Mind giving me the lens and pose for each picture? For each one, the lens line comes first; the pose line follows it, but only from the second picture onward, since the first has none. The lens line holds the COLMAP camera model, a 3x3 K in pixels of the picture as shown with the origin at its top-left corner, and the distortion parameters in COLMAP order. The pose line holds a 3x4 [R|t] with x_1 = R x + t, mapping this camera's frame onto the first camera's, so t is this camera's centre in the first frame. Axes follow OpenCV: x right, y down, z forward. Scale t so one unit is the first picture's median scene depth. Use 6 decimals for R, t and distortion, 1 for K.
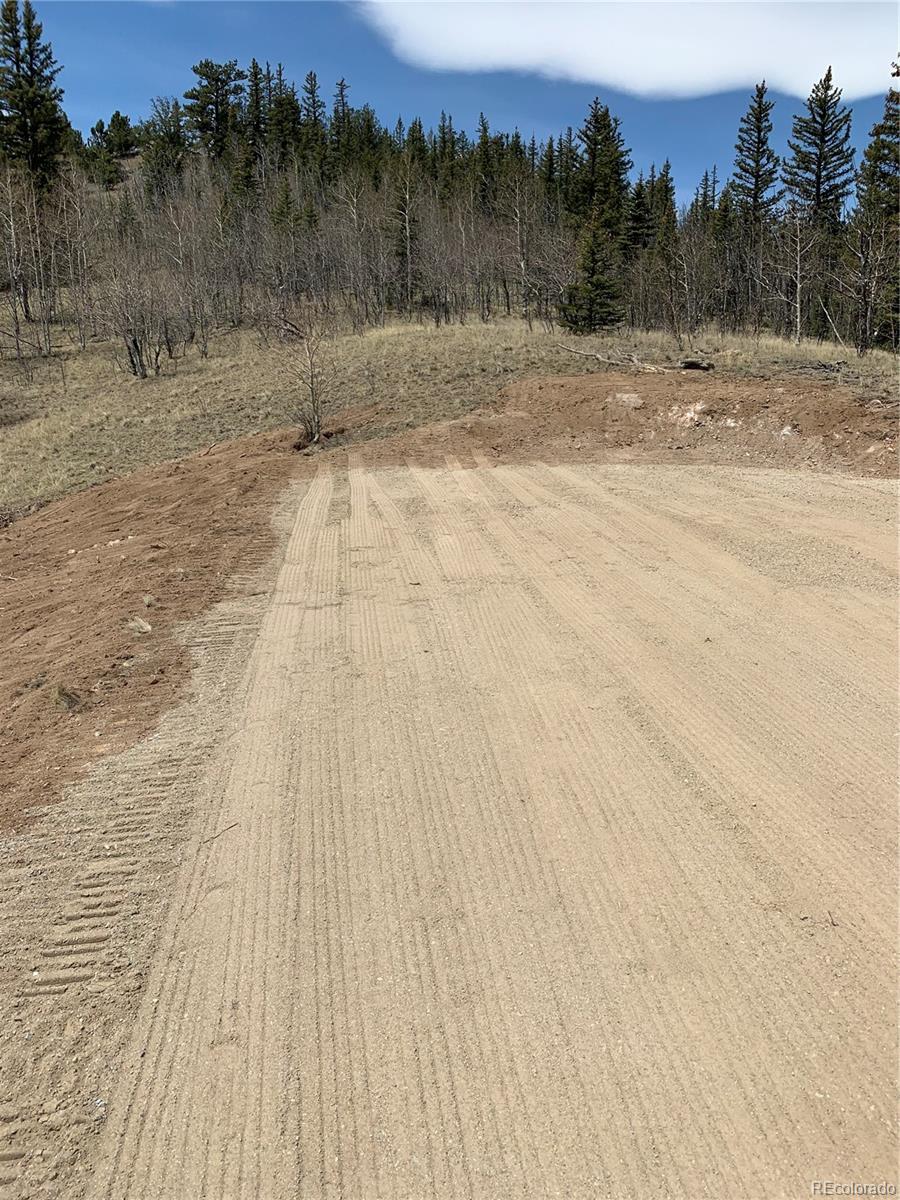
lens RADIAL K [[909.9, 0, 463.8], [0, 909.9, 595.6], [0, 0, 1]] dist [0.013689, -0.024784]
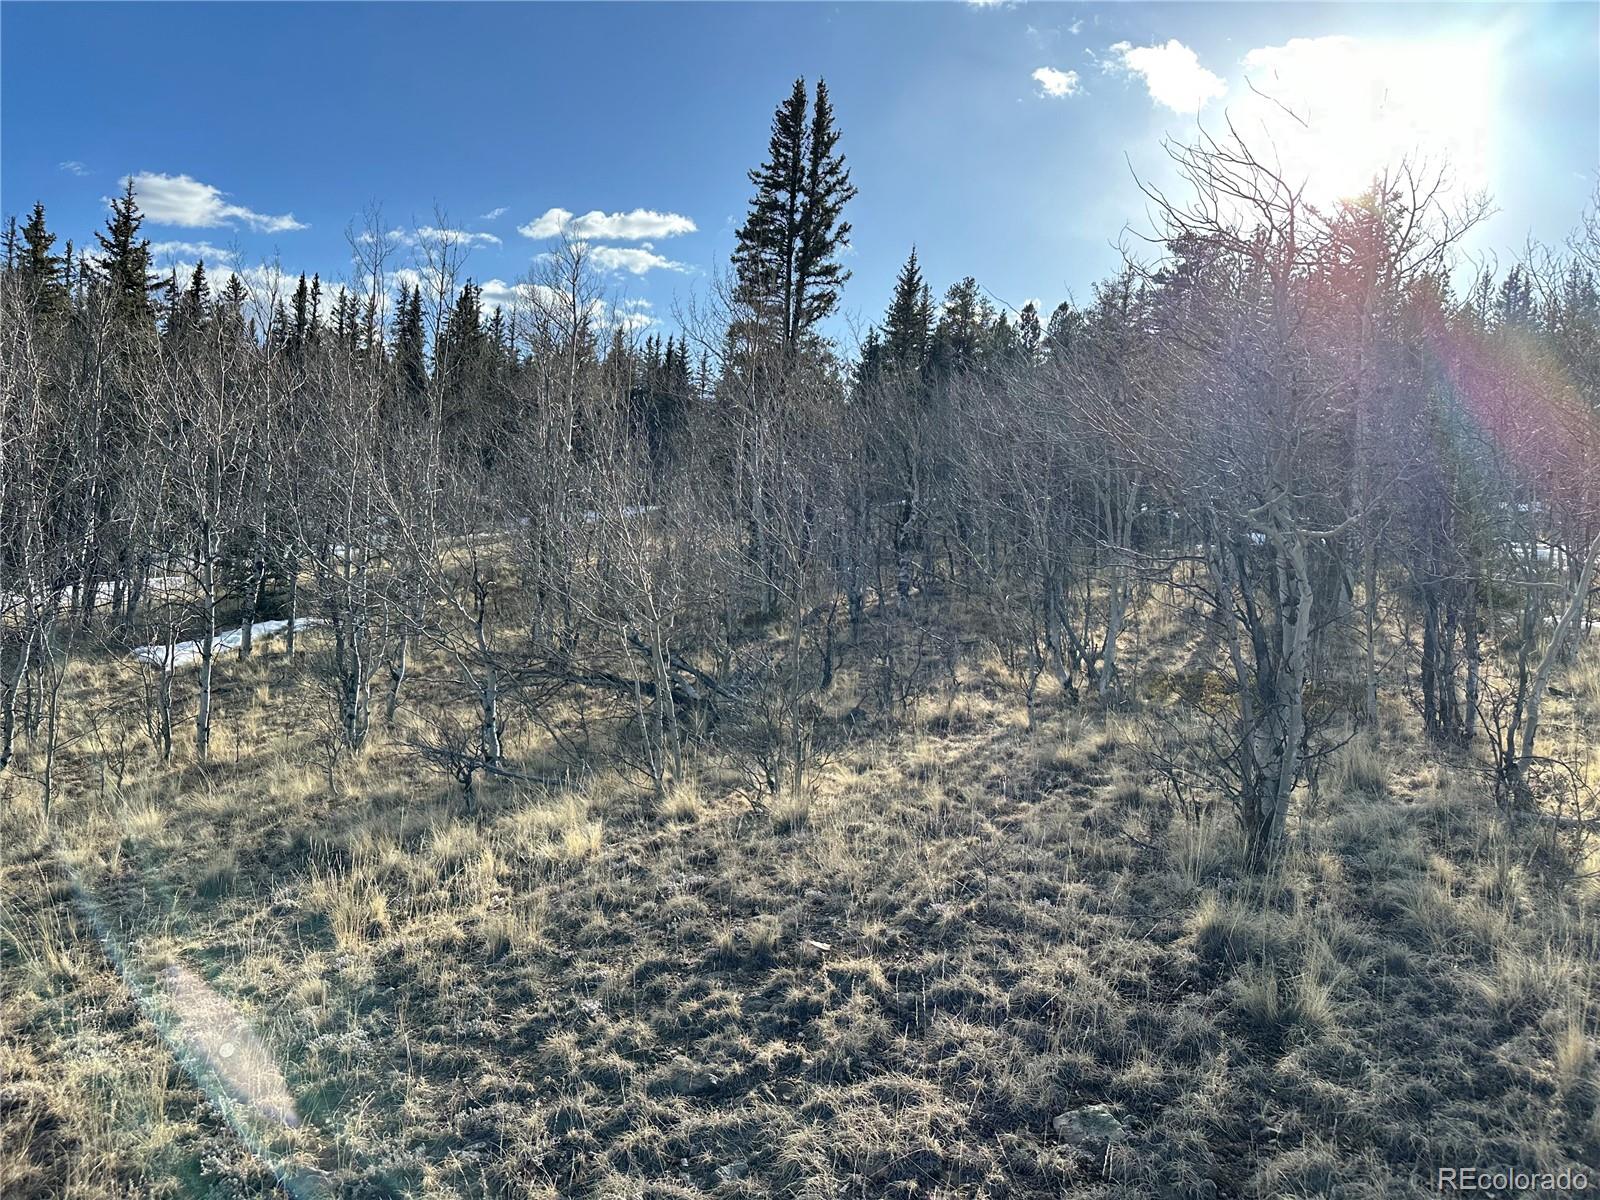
lens RADIAL K [[1108.9, 0, 790.8], [0, 1108.9, 611.8], [0, 0, 1]] dist [0.047729, -0.052089]
pose [[0.814290, 0.079598, -0.574975, -0.014653], [-0.218039, 0.959958, -0.175897, -0.218609], [0.537951, 0.268598, 0.799040, 0.605773]]
